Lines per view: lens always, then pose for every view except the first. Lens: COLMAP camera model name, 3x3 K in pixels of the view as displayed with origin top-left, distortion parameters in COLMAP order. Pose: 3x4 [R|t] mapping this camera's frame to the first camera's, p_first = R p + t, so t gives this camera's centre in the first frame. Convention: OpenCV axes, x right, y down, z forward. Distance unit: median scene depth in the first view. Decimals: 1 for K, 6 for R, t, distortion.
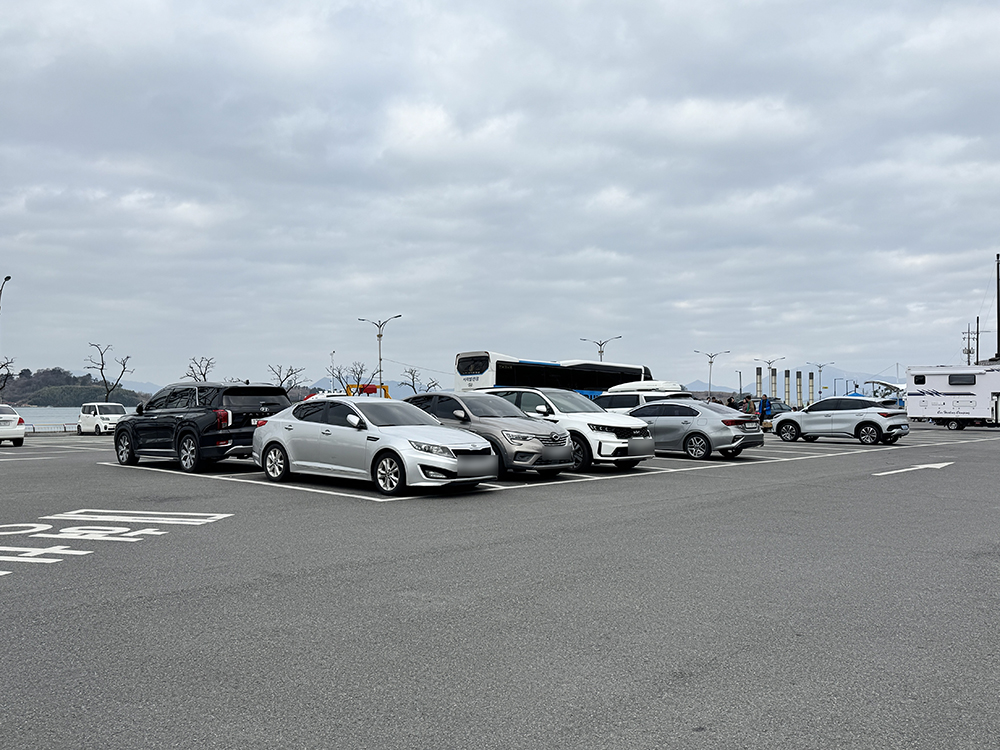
lens RADIAL K [[806.8, 0, 500.6], [0, 806.8, 375.1], [0, 0, 1]] dist [0.009260, 0.002097]
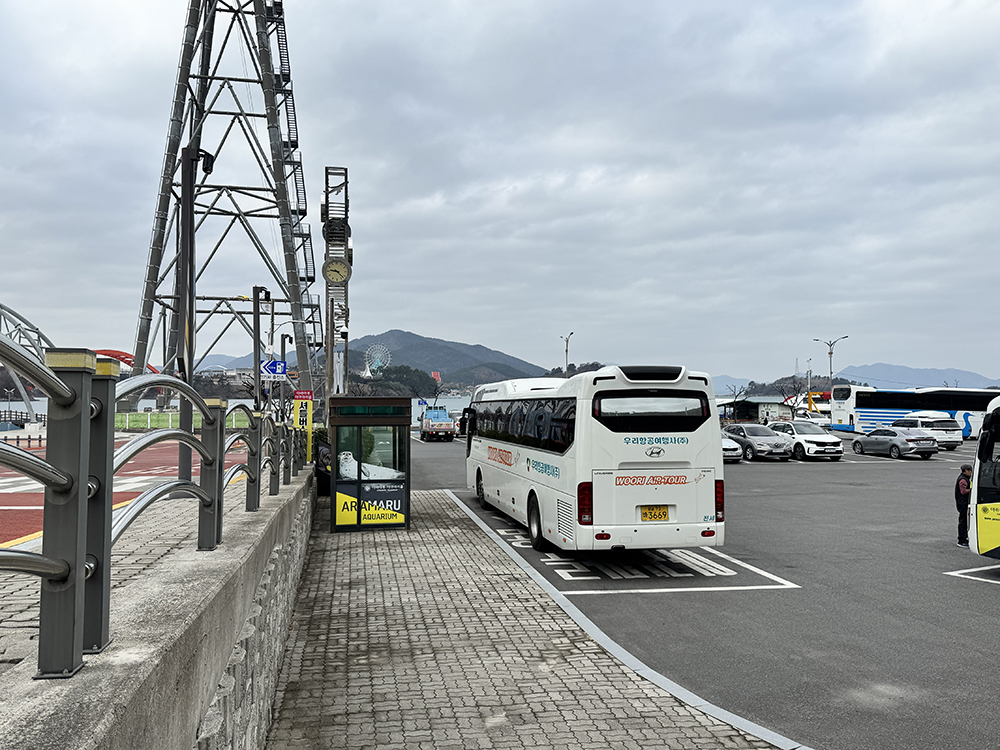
lens RADIAL K [[806.8, 0, 500.0], [0, 806.8, 374.5], [0, 0, 1]] dist [0.009260, 0.002097]
pose [[0.814415, -0.011975, -0.580159, 0.611669], [0.018257, 0.999821, 0.004992, -0.127514], [0.579995, -0.014658, 0.814488, -1.159147]]
